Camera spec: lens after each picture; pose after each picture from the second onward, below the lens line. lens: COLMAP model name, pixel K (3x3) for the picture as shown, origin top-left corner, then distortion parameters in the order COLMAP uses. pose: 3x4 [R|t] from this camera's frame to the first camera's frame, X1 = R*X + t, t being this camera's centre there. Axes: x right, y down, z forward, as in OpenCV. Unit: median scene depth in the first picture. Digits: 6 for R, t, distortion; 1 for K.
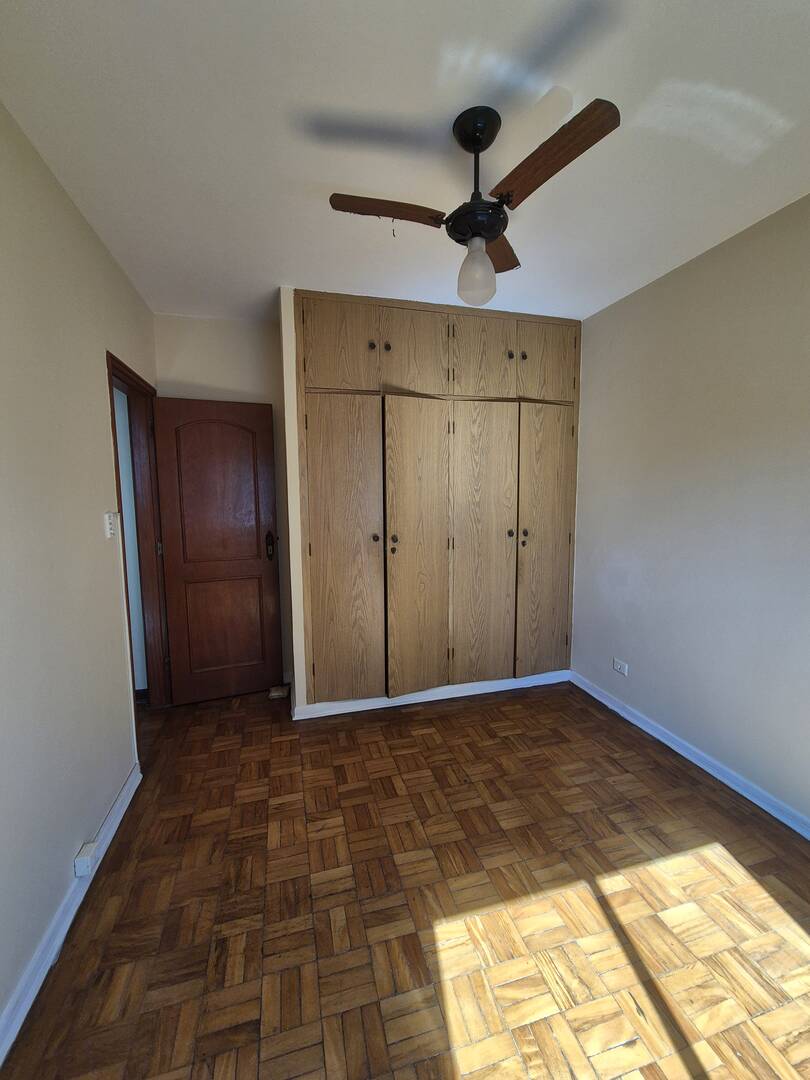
lens RADIAL K [[443.7, 0, 406.3], [0, 443.7, 526.5], [0, 0, 1]] dist [0.001100, -0.000791]
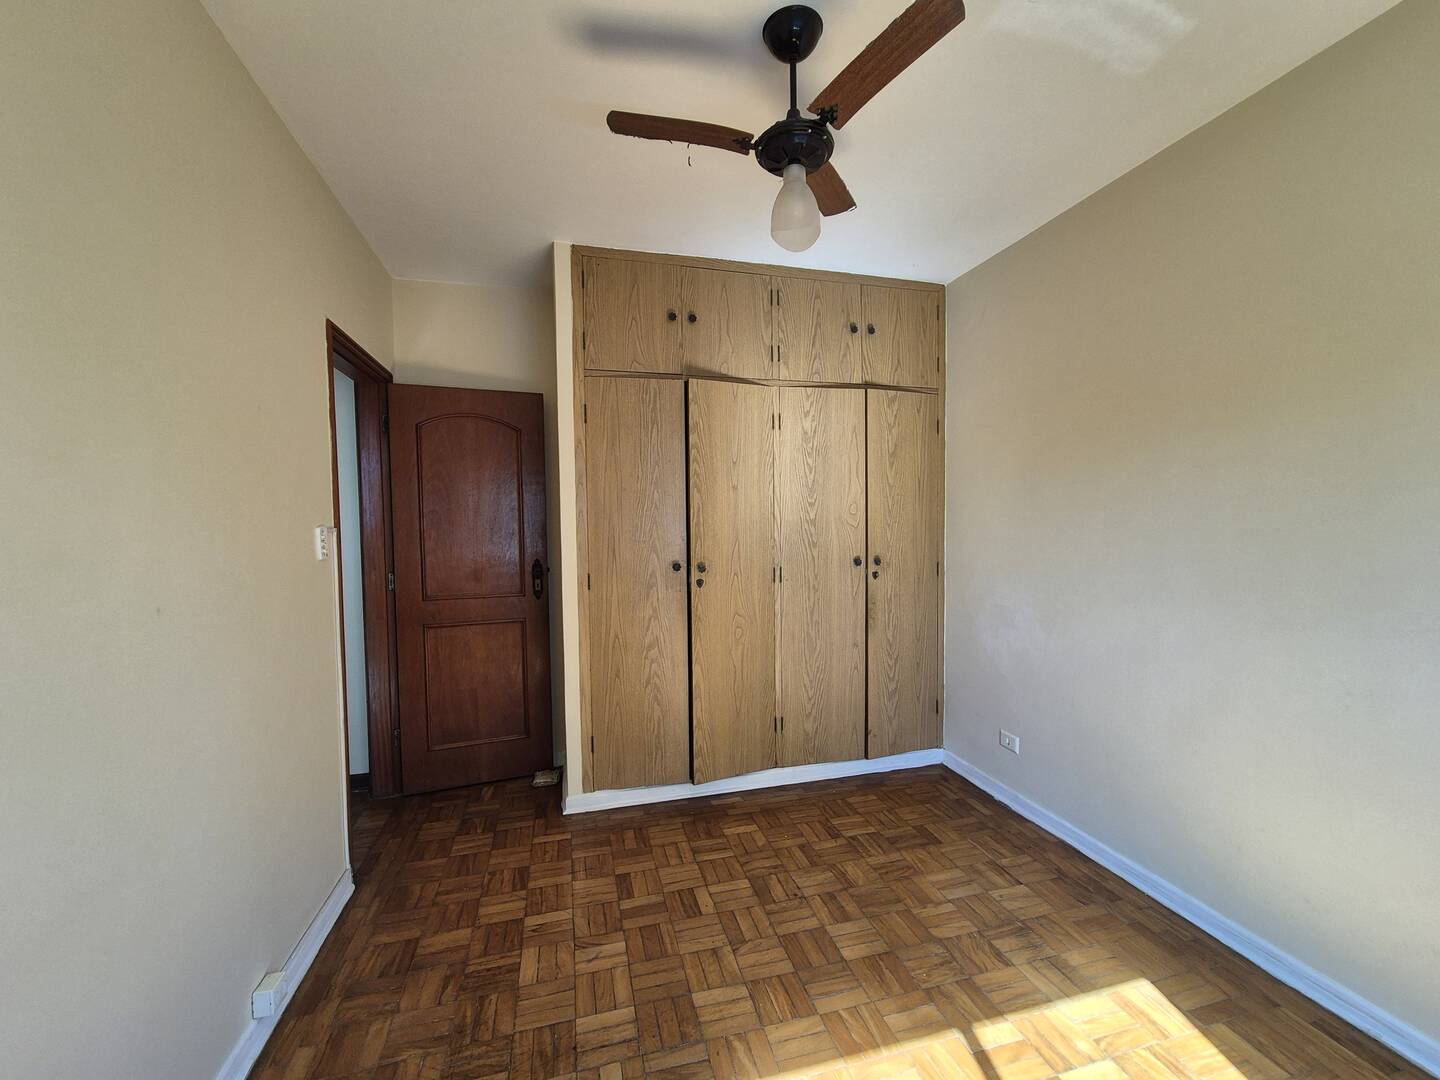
lens RADIAL K [[591.6, 0, 723.5], [0, 591.6, 534.8], [0, 0, 1]] dist [0.001100, -0.000791]
pose [[0.999931, -0.003796, -0.011097, 0.026115], [0.003122, 0.998185, -0.060146, 0.039499], [0.011305, 0.060107, 0.998128, -0.003977]]
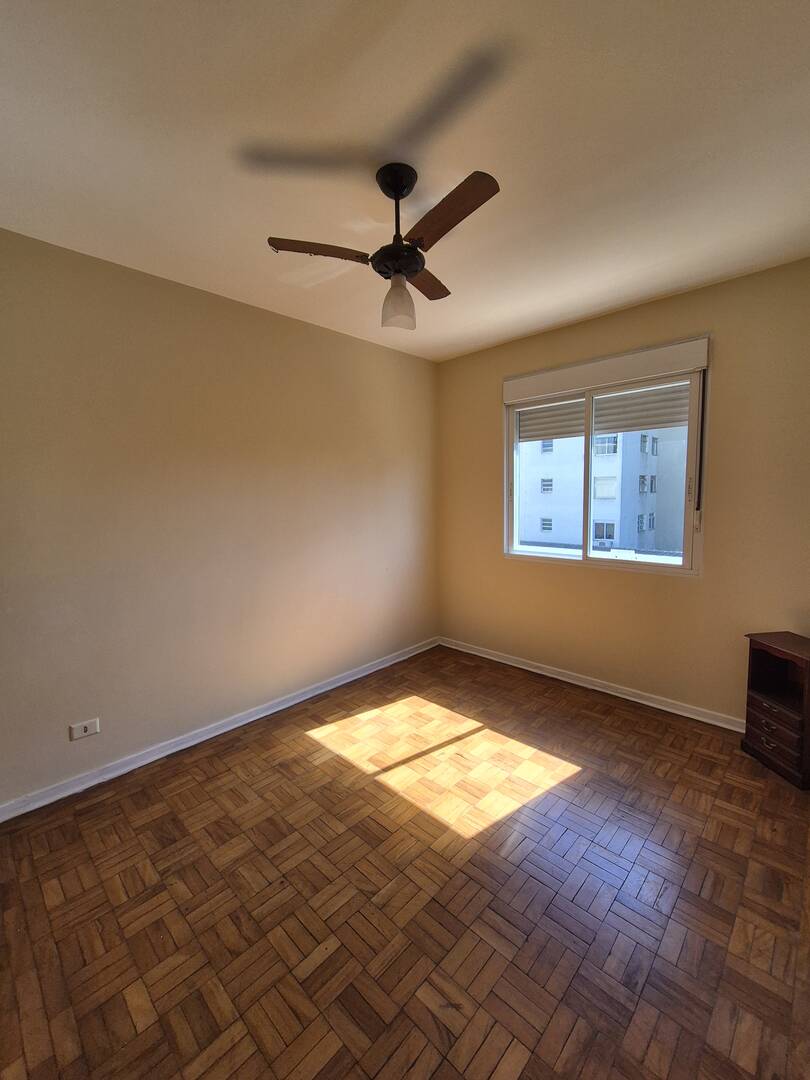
lens RADIAL K [[443.7, 0, 413.3], [0, 443.7, 546.6], [0, 0, 1]] dist [0.001100, -0.000791]
pose [[-0.514383, -0.090150, 0.852809, -0.530137], [0.090583, 0.983184, 0.158568, -0.079995], [-0.852763, 0.158815, -0.497567, 1.012124]]
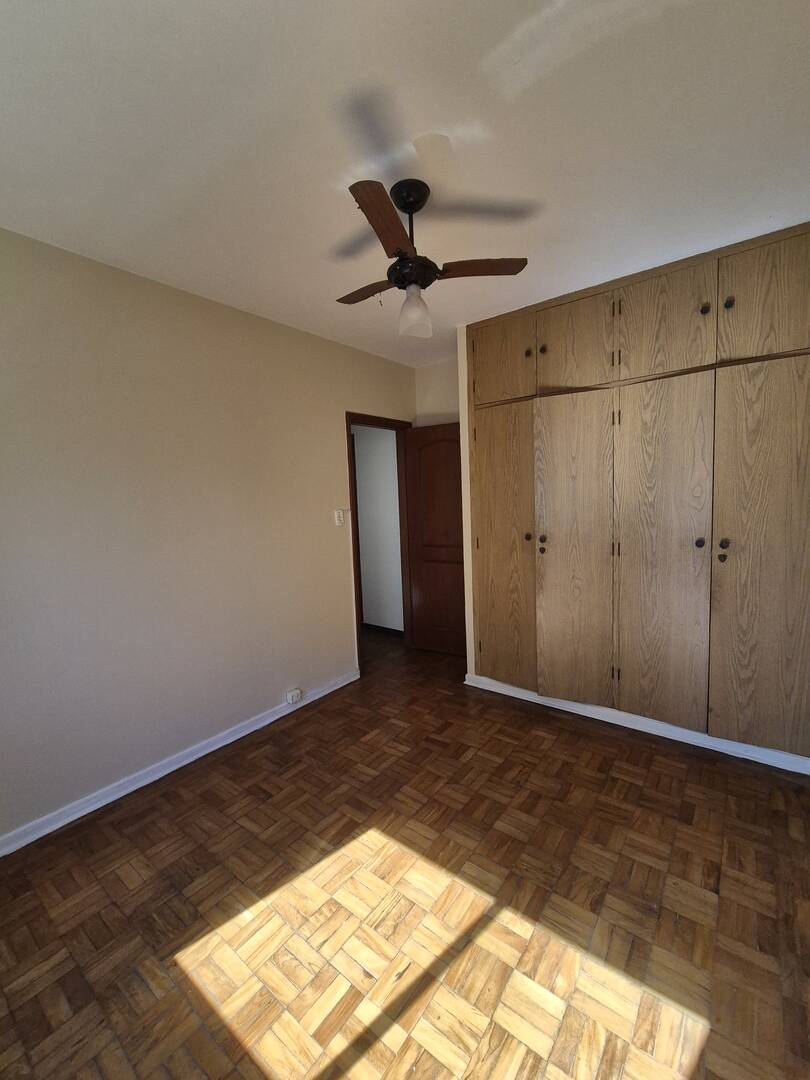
lens RADIAL K [[443.7, 0, 410.3], [0, 443.7, 524.0], [0, 0, 1]] dist [0.001100, -0.000791]
pose [[0.598858, 0.039982, -0.799857, 0.709072], [-0.033901, 0.999123, 0.024560, -0.024399], [0.800137, 0.012408, 0.599688, 0.180853]]
